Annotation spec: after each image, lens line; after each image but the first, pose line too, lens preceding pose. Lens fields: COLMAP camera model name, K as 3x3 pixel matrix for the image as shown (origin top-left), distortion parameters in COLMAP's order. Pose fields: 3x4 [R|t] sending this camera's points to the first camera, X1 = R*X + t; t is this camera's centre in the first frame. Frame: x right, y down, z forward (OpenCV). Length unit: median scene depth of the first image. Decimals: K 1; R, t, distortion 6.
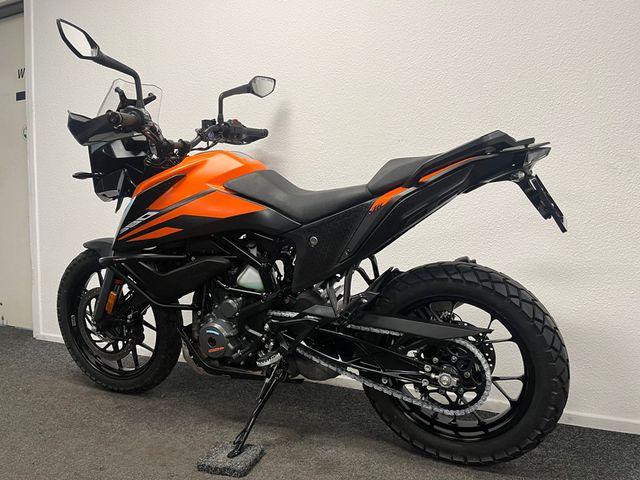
lens RADIAL K [[484.1, 0, 316.9], [0, 484.1, 245.4], [0, 0, 1]] dist [0.039983, -0.072922]
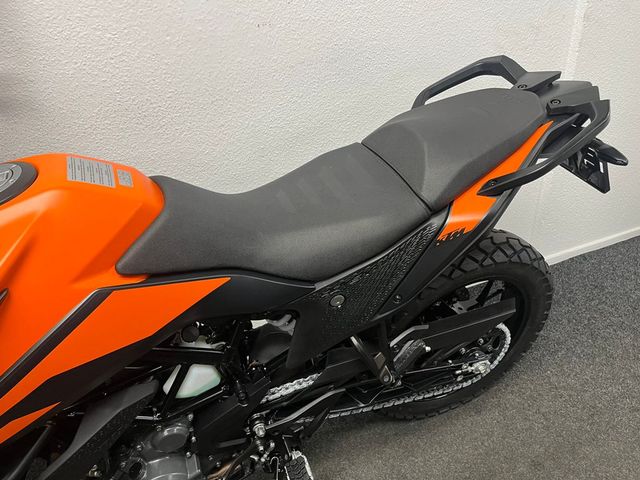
lens RADIAL K [[484.1, 0, 323.2], [0, 484.1, 236.9], [0, 0, 1]] dist [0.039983, -0.072922]
pose [[0.659195, -0.427527, 0.618614, -0.352505], [0.097897, 0.864445, 0.493104, -0.372644], [-0.745573, -0.264491, 0.611691, 0.667075]]
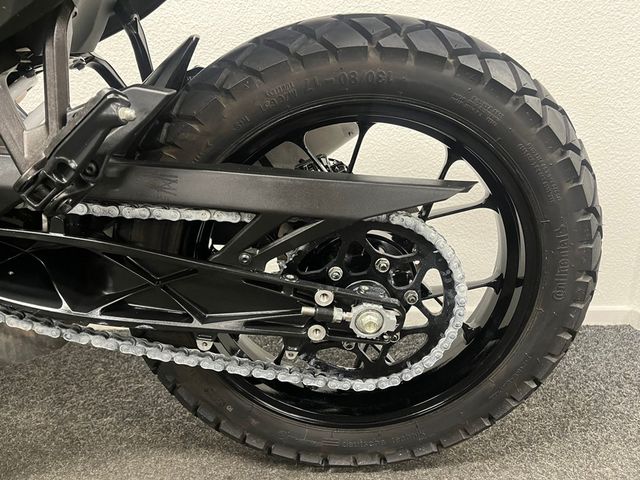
lens RADIAL K [[484.1, 0, 320.5], [0, 484.1, 238.5], [0, 0, 1]] dist [0.039983, -0.072922]
pose [[0.880121, -0.121999, 0.458806, 0.055206], [0.016076, 0.973522, 0.228026, 0.113703], [-0.474476, -0.193315, 0.858779, 0.639882]]
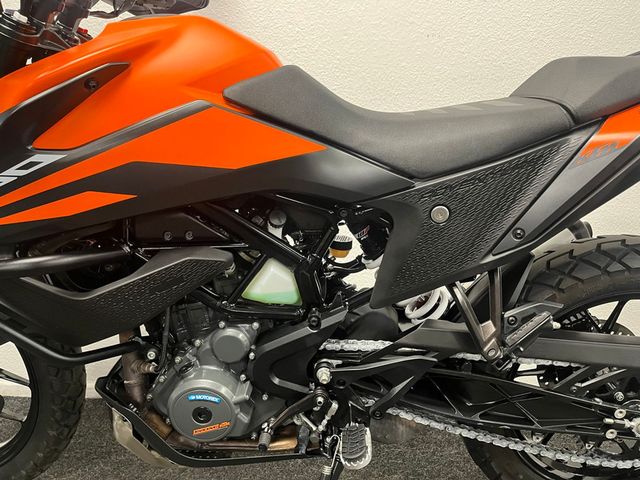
lens RADIAL K [[484.1, 0, 315.6], [0, 484.1, 240.6], [0, 0, 1]] dist [0.039983, -0.072922]
pose [[0.911266, -0.076863, 0.404583, -0.335238], [0.015601, 0.988166, 0.152593, -0.062150], [-0.411523, -0.132740, 0.901681, 0.585964]]
